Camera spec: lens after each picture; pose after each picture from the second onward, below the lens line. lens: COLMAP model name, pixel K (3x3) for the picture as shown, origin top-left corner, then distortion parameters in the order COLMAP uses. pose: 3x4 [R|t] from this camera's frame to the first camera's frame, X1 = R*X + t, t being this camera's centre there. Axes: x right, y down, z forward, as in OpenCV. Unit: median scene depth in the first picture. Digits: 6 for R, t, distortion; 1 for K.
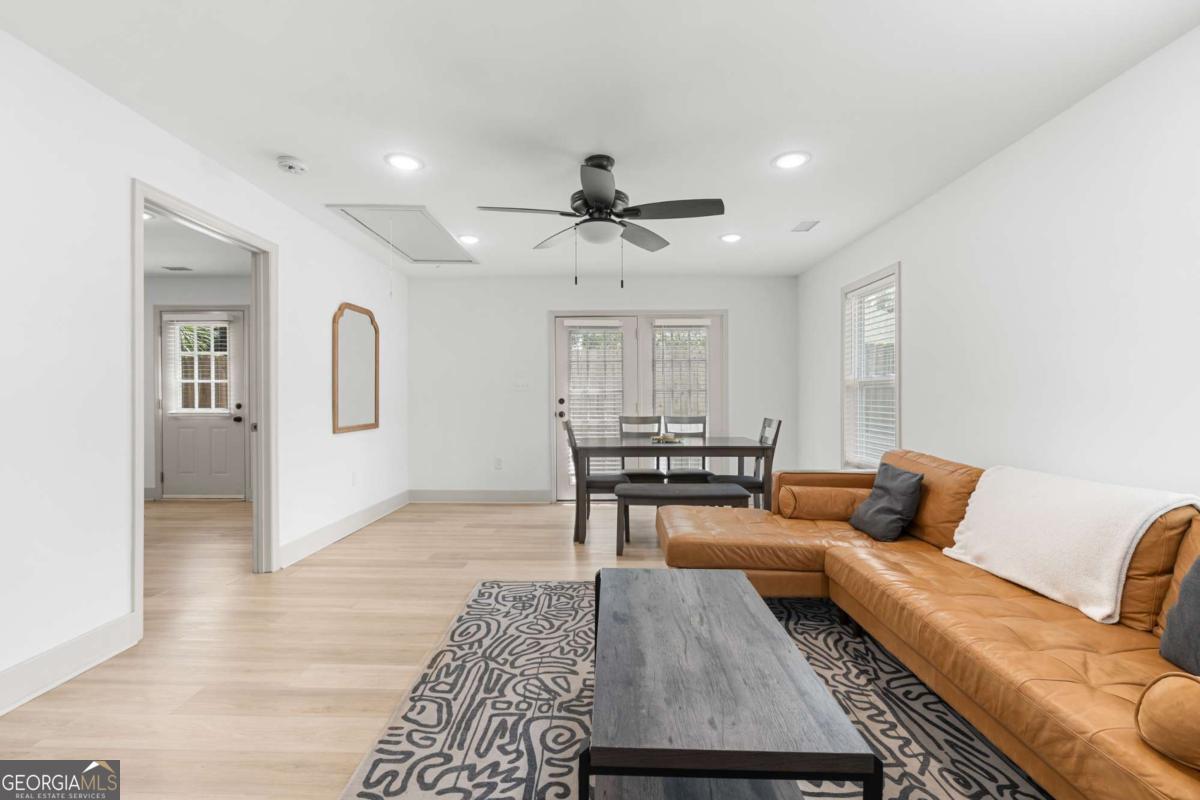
lens RADIAL K [[536.7, 0, 600.0], [0, 536.7, 400.0], [0, 0, 1]] dist [-0.002230, -0.000421]
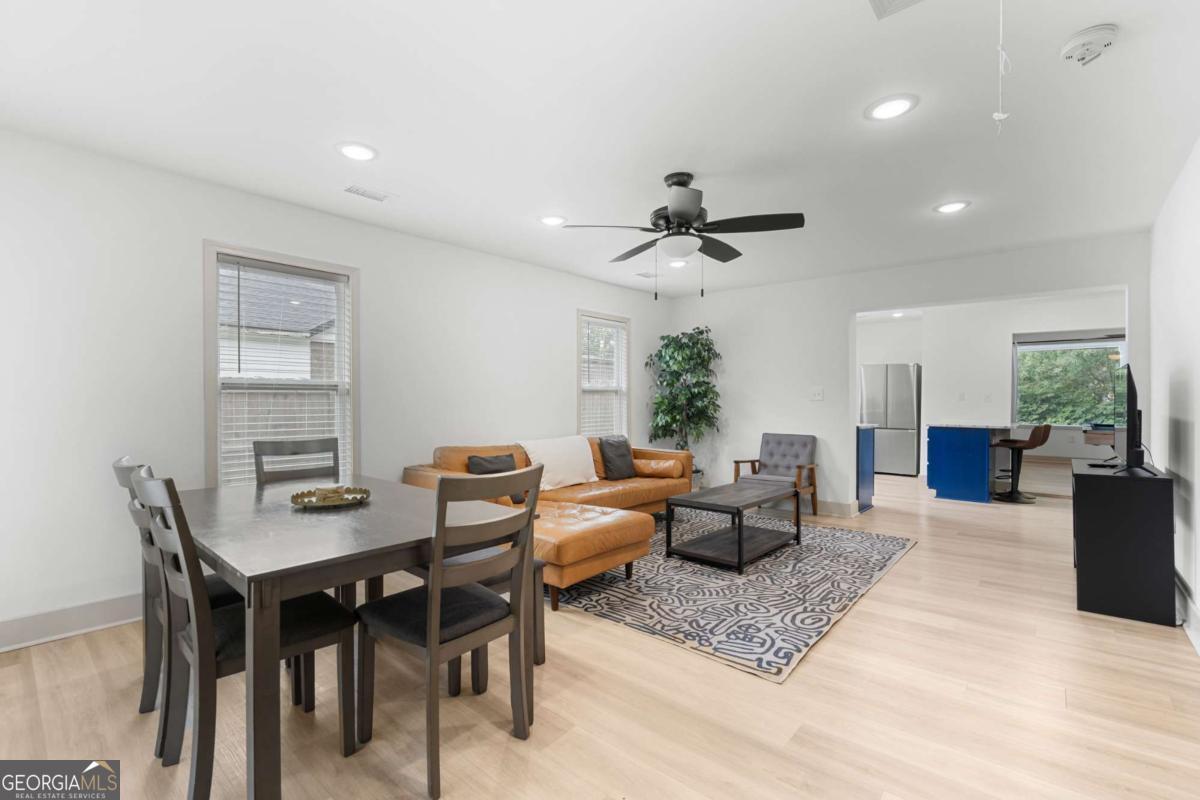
lens RADIAL K [[536.7, 0, 600.0], [0, 536.7, 400.0], [0, 0, 1]] dist [-0.002230, -0.000421]
pose [[-0.770732, -0.000442, 0.637159, -0.603023], [-0.000647, 1.000000, -0.000089, -0.016450], [-0.637159, -0.000480, -0.770732, 2.107616]]
